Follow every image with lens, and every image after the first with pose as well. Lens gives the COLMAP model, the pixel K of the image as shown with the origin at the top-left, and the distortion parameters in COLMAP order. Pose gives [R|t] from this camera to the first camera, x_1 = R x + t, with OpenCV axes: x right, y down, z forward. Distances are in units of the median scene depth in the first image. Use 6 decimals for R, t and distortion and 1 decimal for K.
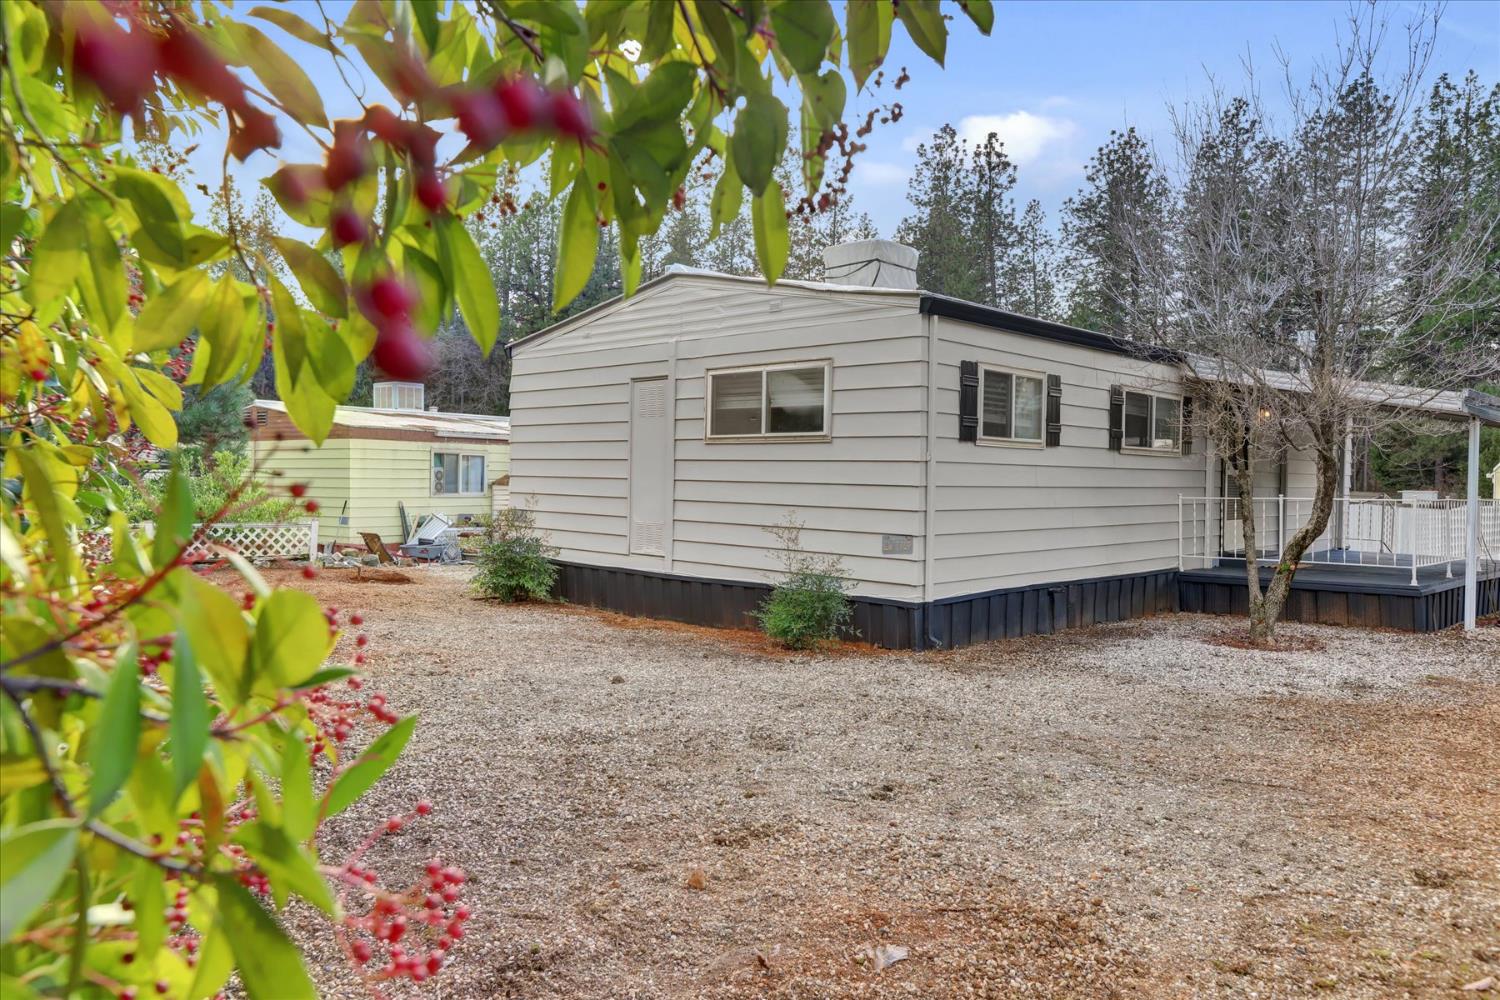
lens RADIAL K [[1039.5, 0, 756.5], [0, 1039.5, 505.9], [0, 0, 1]] dist [0.052889, 0.009246]
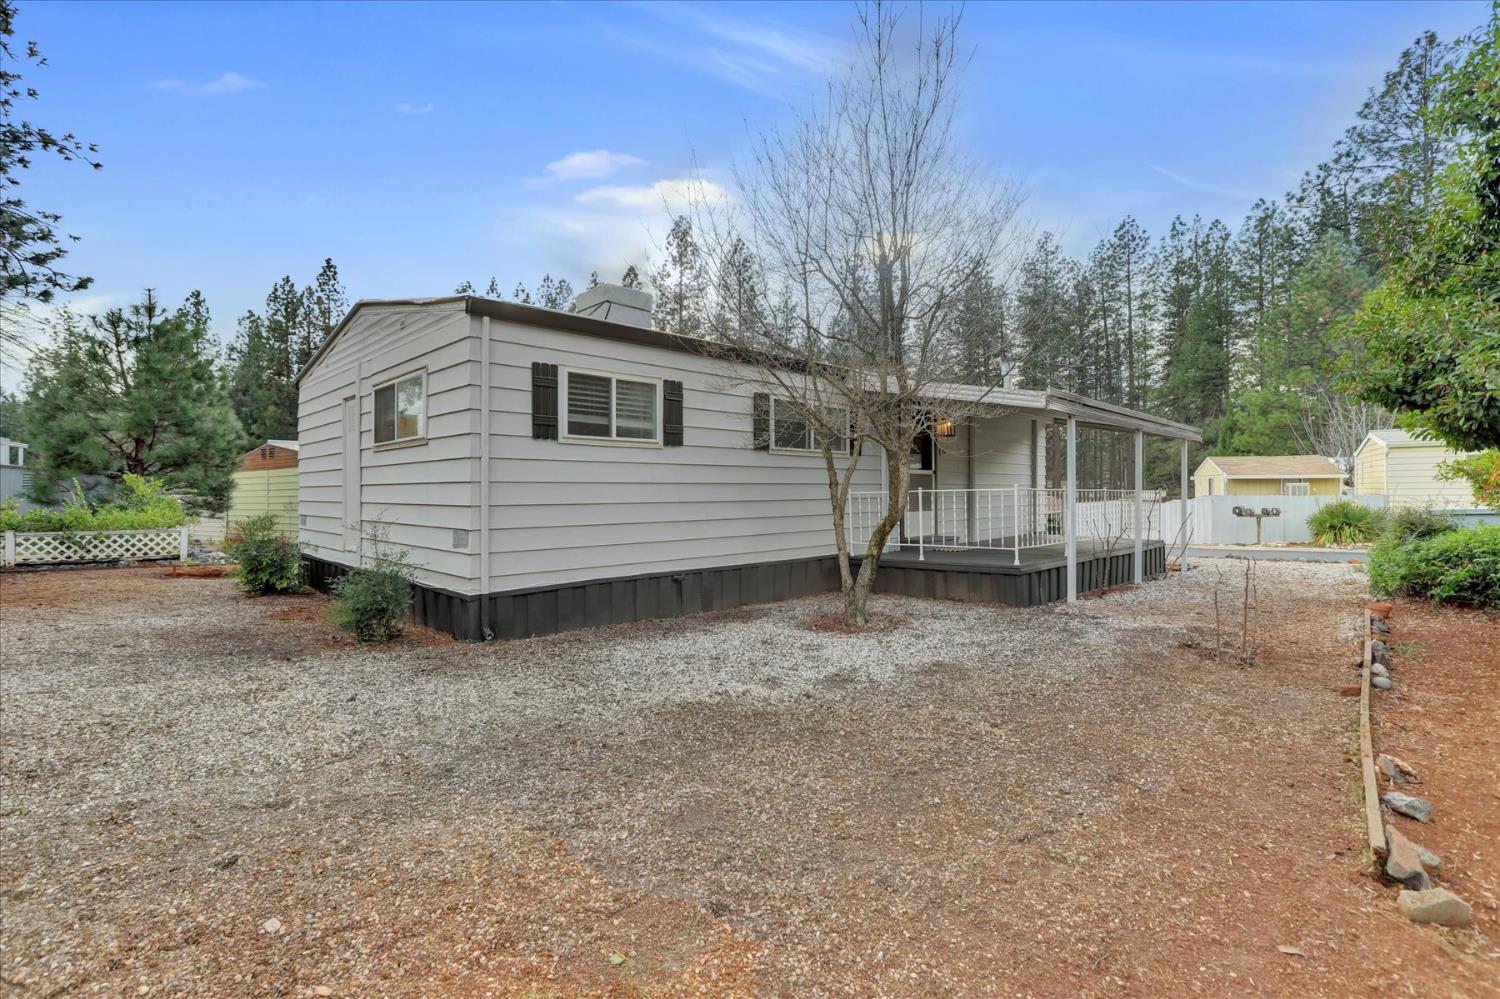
lens RADIAL K [[690.7, 0, 745.6], [0, 690.7, 503.4], [0, 0, 1]] dist [-0.023144, 0.007031]
pose [[0.999488, -0.021099, -0.024039, 0.350356], [0.020725, 0.999662, -0.015676, 0.014847], [0.024362, 0.015170, 0.999588, 0.259400]]
